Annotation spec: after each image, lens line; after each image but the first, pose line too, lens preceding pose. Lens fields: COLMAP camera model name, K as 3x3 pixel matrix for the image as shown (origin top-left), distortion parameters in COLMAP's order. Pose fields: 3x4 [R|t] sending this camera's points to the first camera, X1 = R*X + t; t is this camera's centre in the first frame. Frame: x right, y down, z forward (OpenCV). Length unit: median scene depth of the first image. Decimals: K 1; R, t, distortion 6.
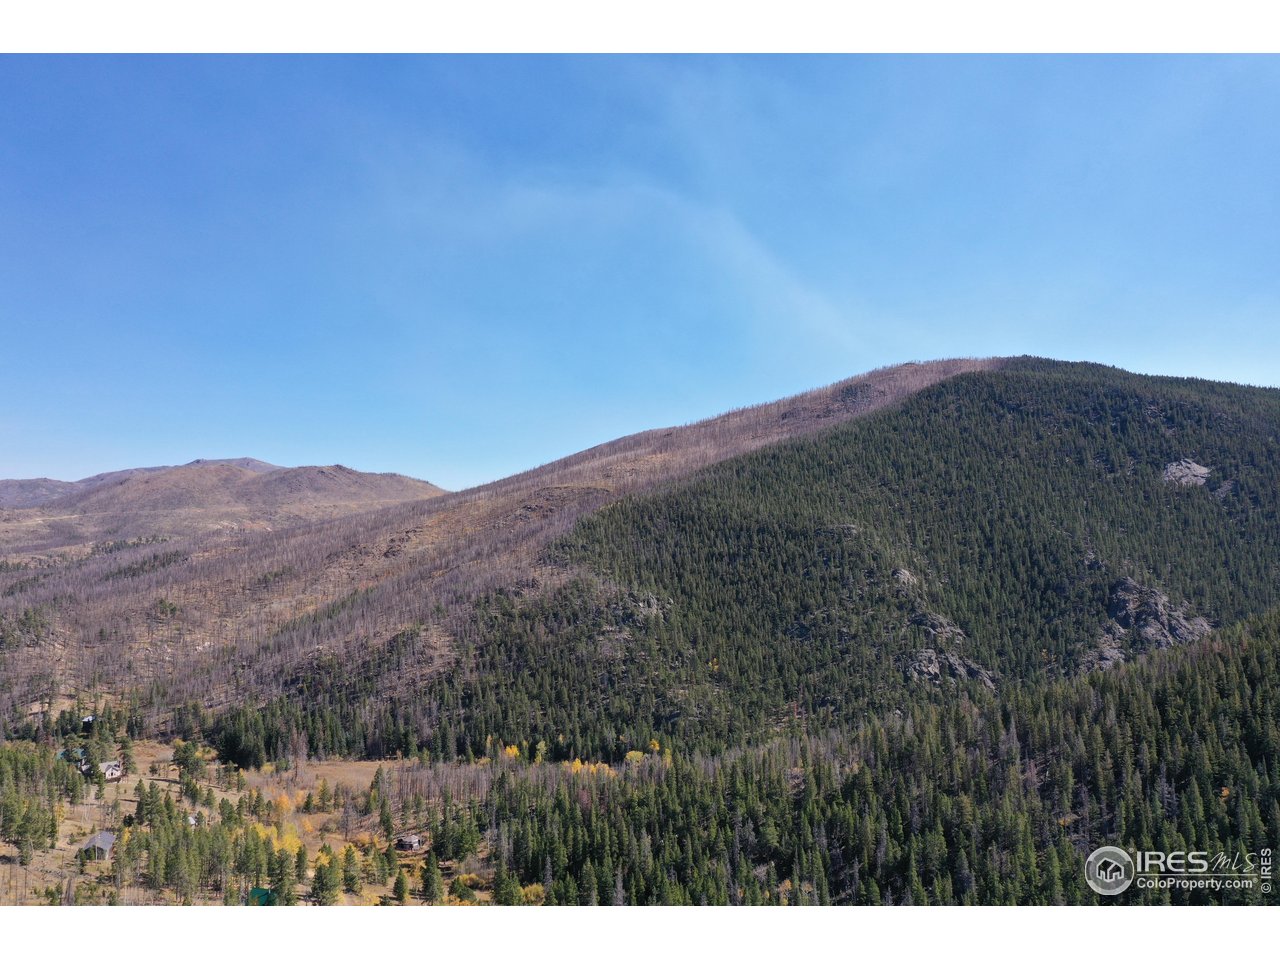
lens RADIAL K [[1007.4, 0, 638.9], [0, 1007.4, 480.7], [0, 0, 1]] dist [-0.000894, -0.004031]
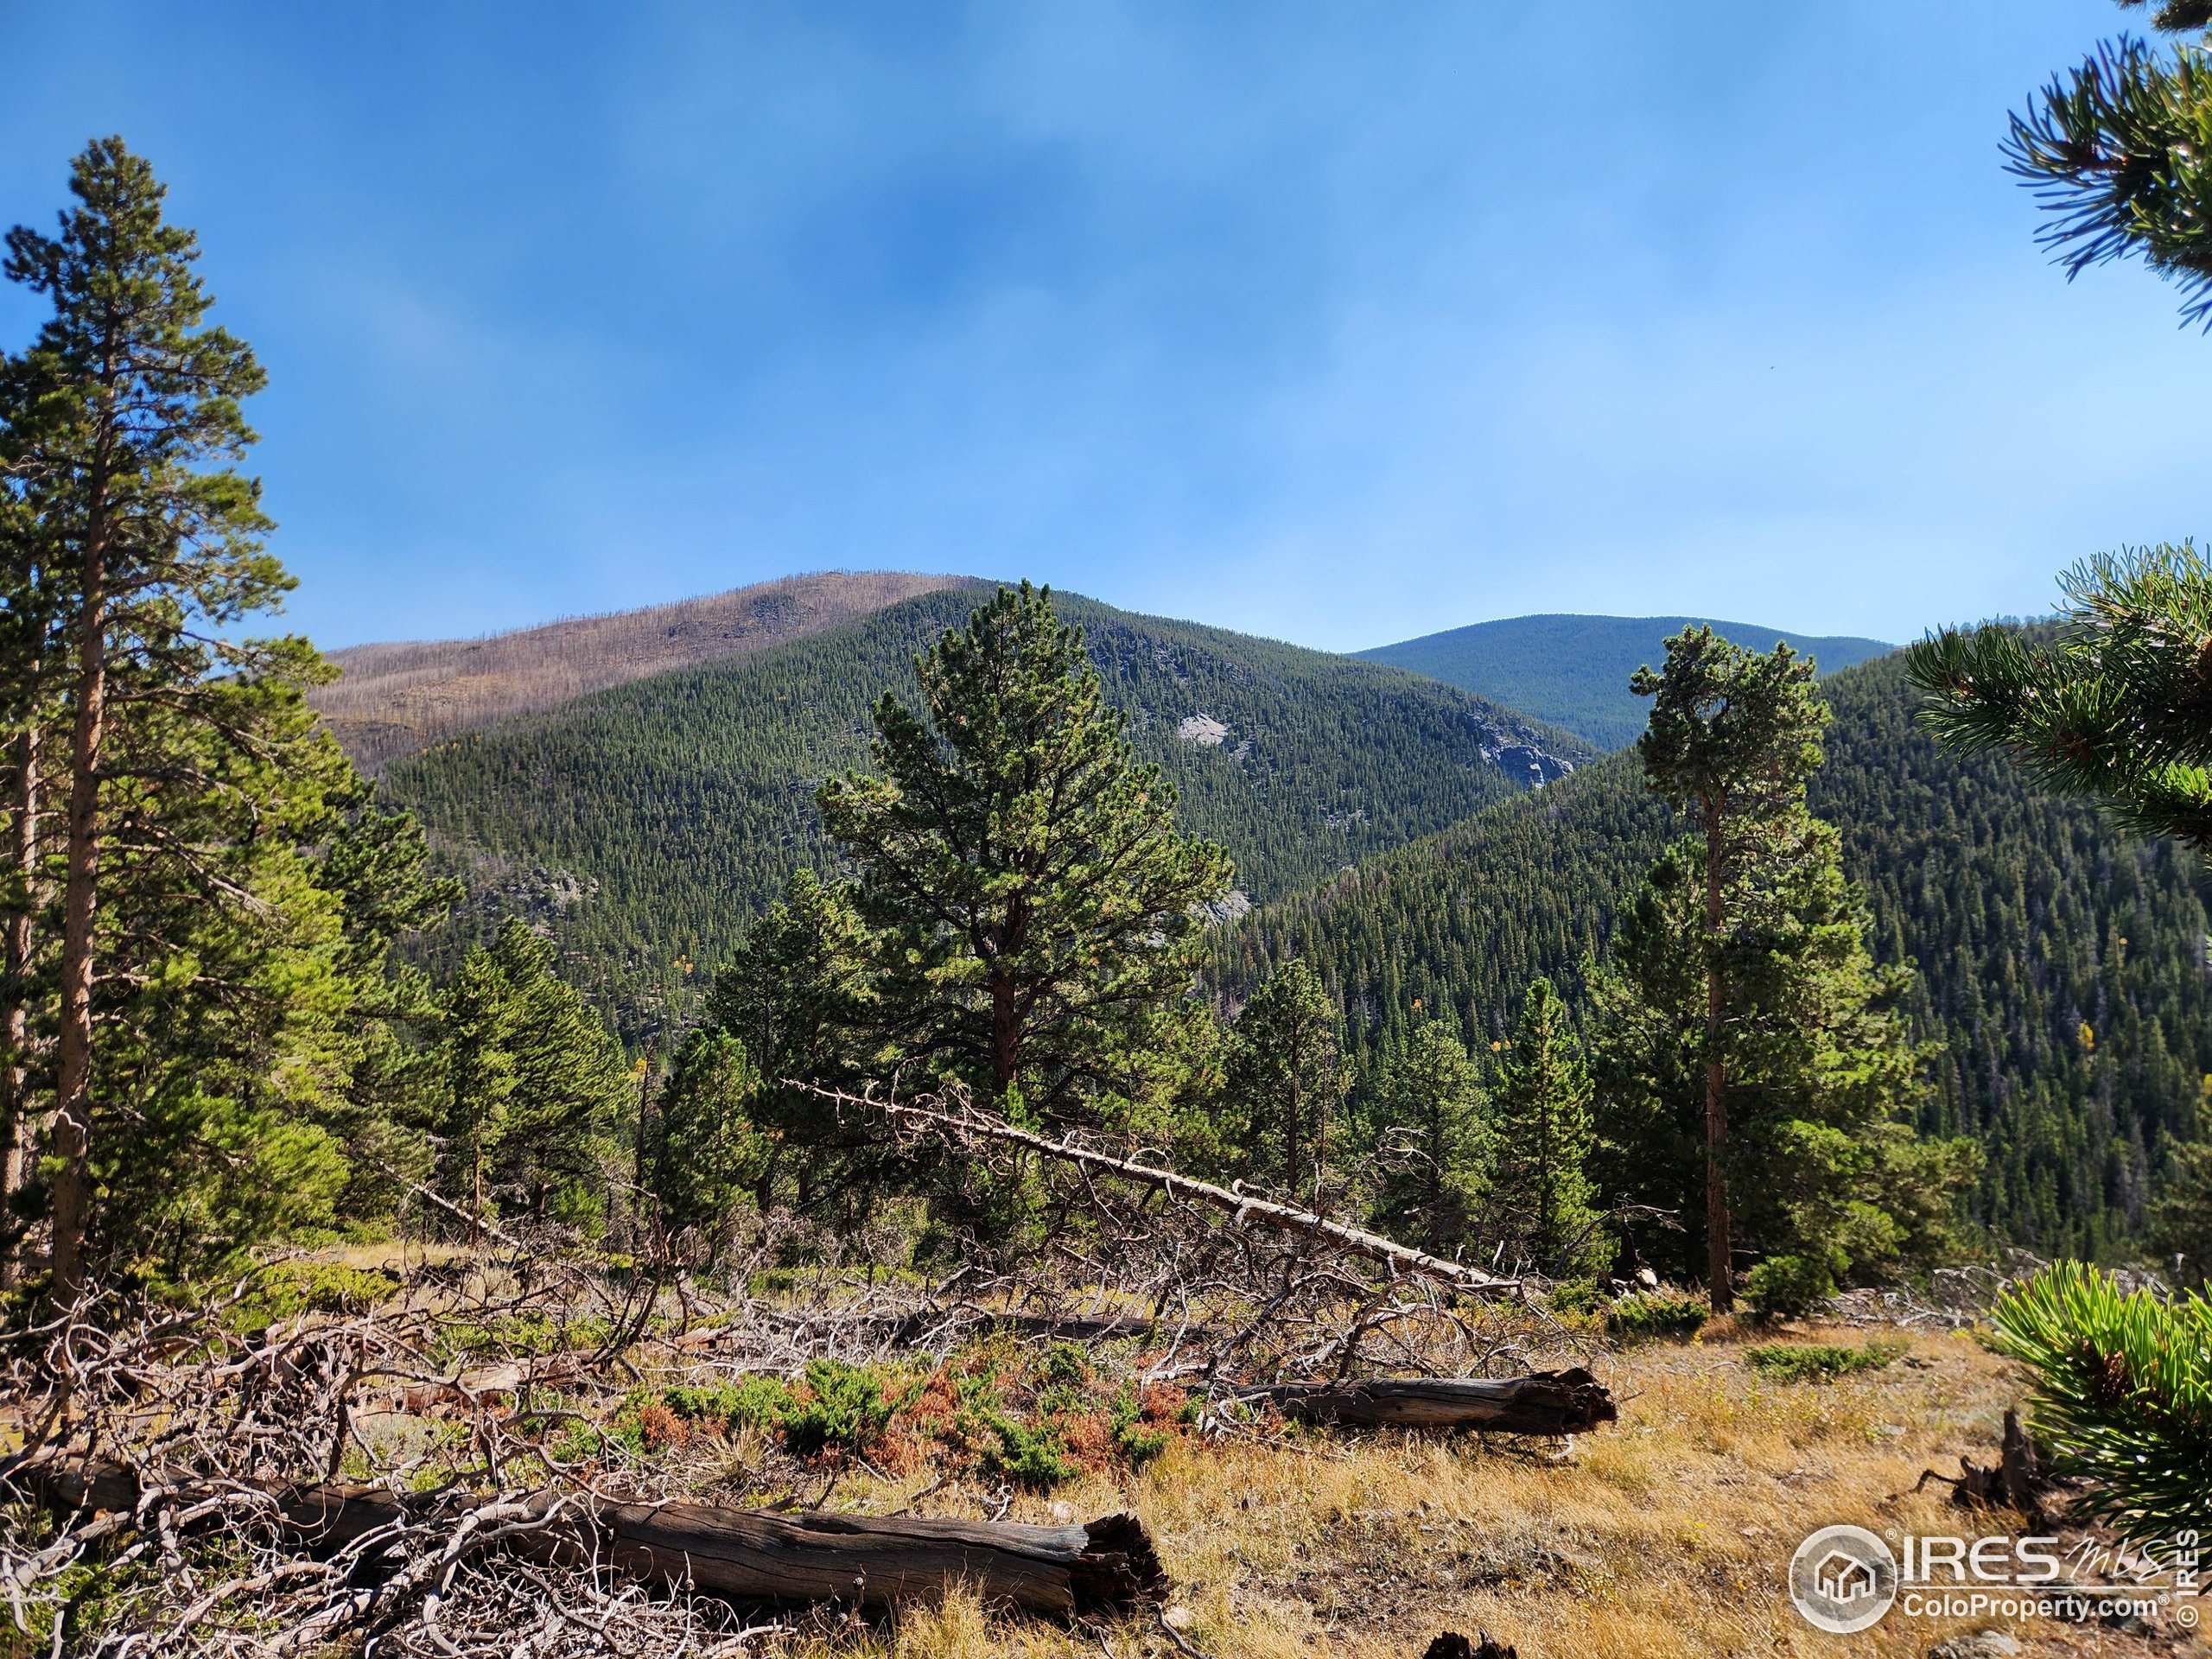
lens RADIAL K [[1740.9, 0, 1102.9], [0, 1740.9, 822.4], [0, 0, 1]] dist [-0.000894, -0.004031]
pose [[0.827245, 0.019182, 0.561513, -0.335336], [-0.024902, 0.999687, 0.002536, 0.066180], [-0.561289, -0.016080, 0.827464, -0.157872]]
